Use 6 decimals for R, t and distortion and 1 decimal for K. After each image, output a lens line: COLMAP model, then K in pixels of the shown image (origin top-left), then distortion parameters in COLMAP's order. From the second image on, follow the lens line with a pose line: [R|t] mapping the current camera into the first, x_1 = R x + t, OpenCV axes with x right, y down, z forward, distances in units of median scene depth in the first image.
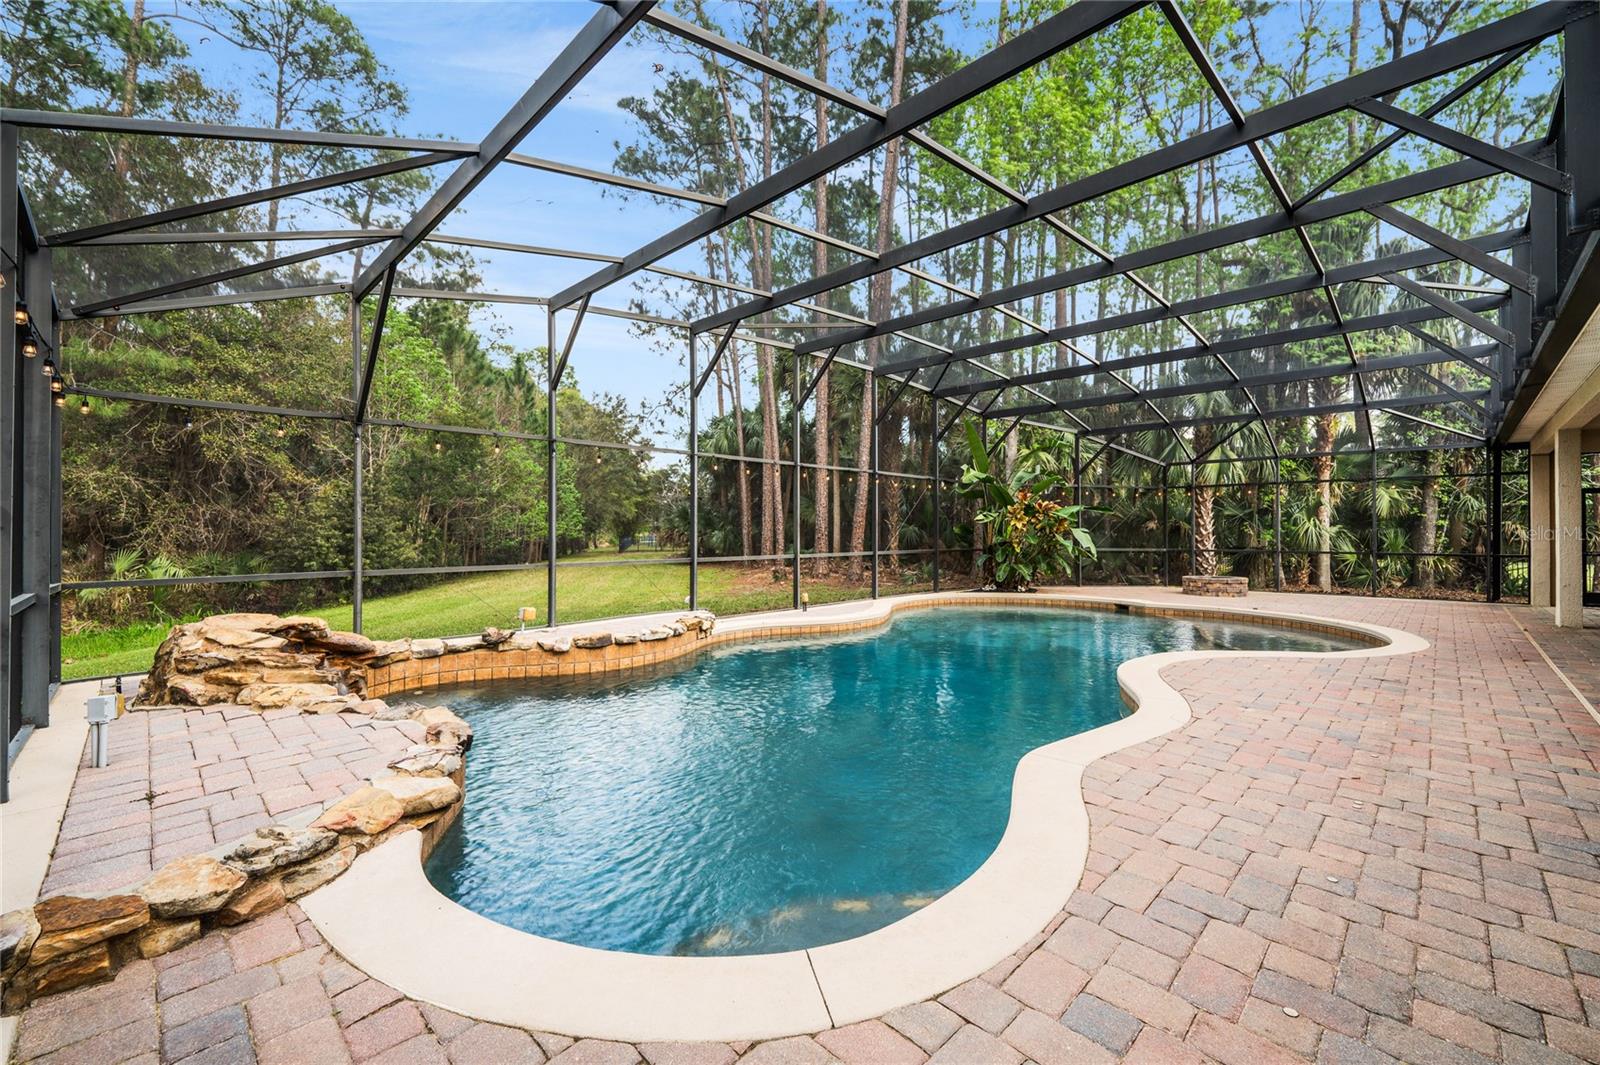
lens RADIAL K [[662.4, 0, 797.6], [0, 662.4, 525.6], [0, 0, 1]] dist [-0.003836, -0.000584]
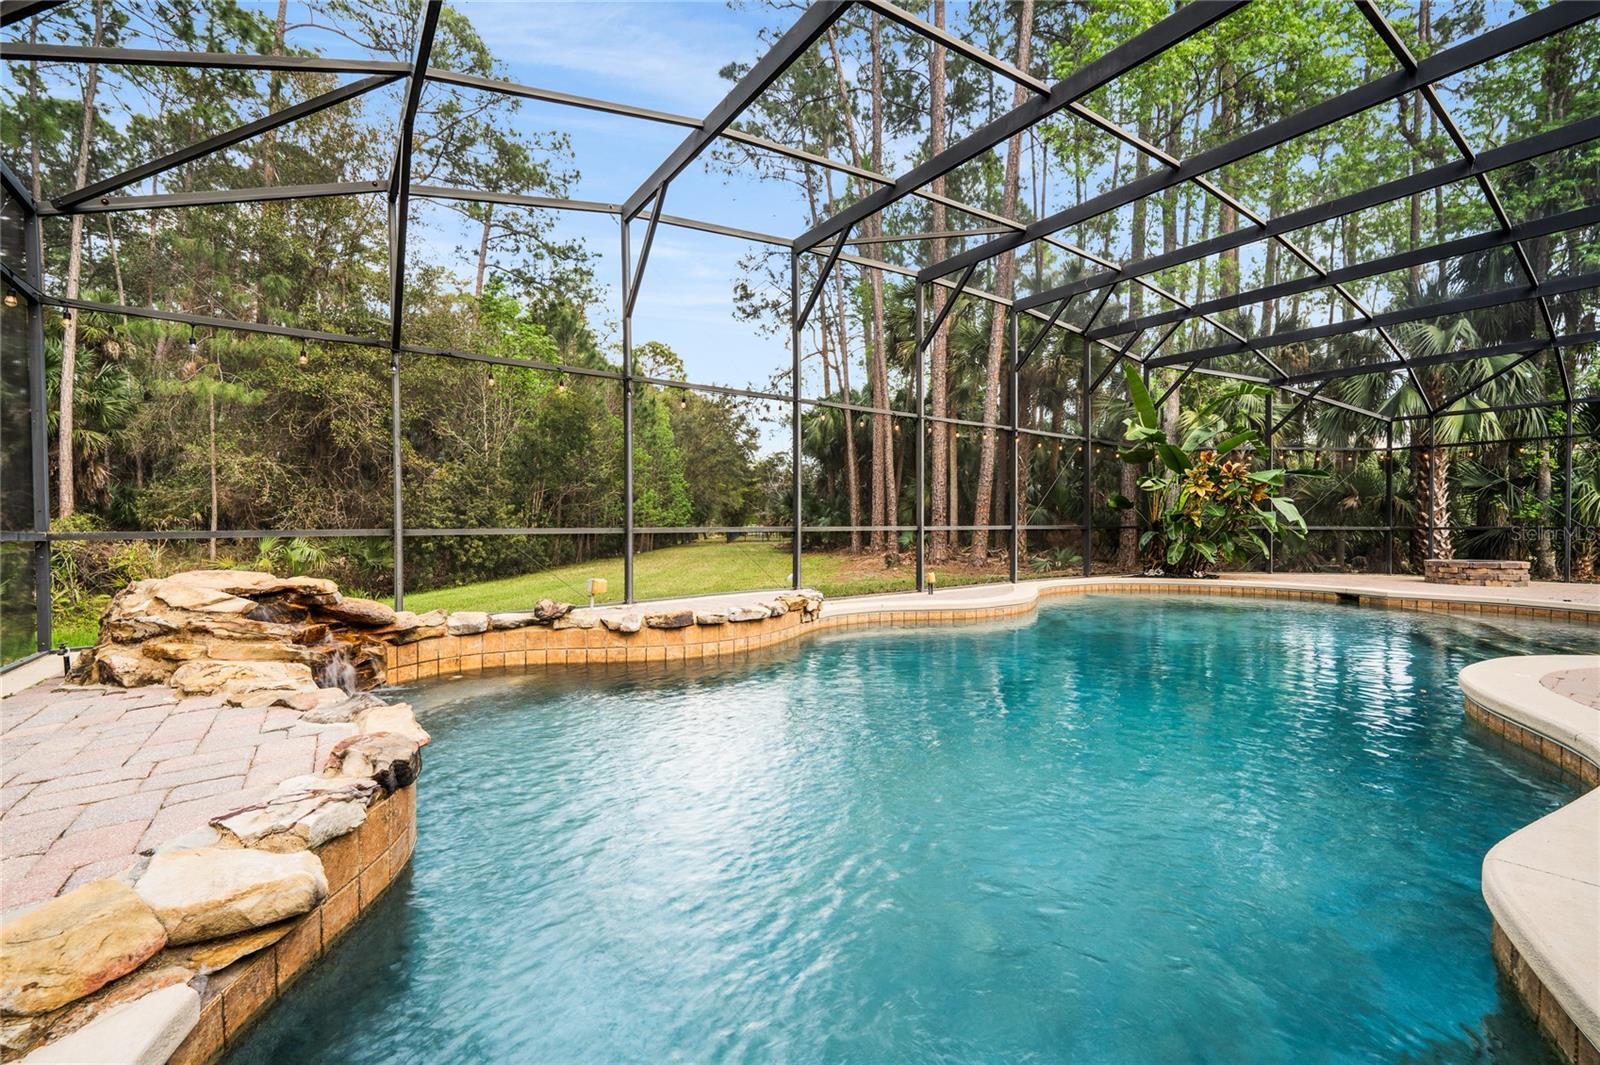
lens RADIAL K [[662.4, 0, 797.6], [0, 662.4, 525.6], [0, 0, 1]] dist [-0.003836, -0.000584]
pose [[0.987263, -0.000435, -0.159093, -0.019278], [0.002010, 0.999951, 0.009736, 0.031831], [0.159081, -0.009931, 0.987216, 0.143860]]
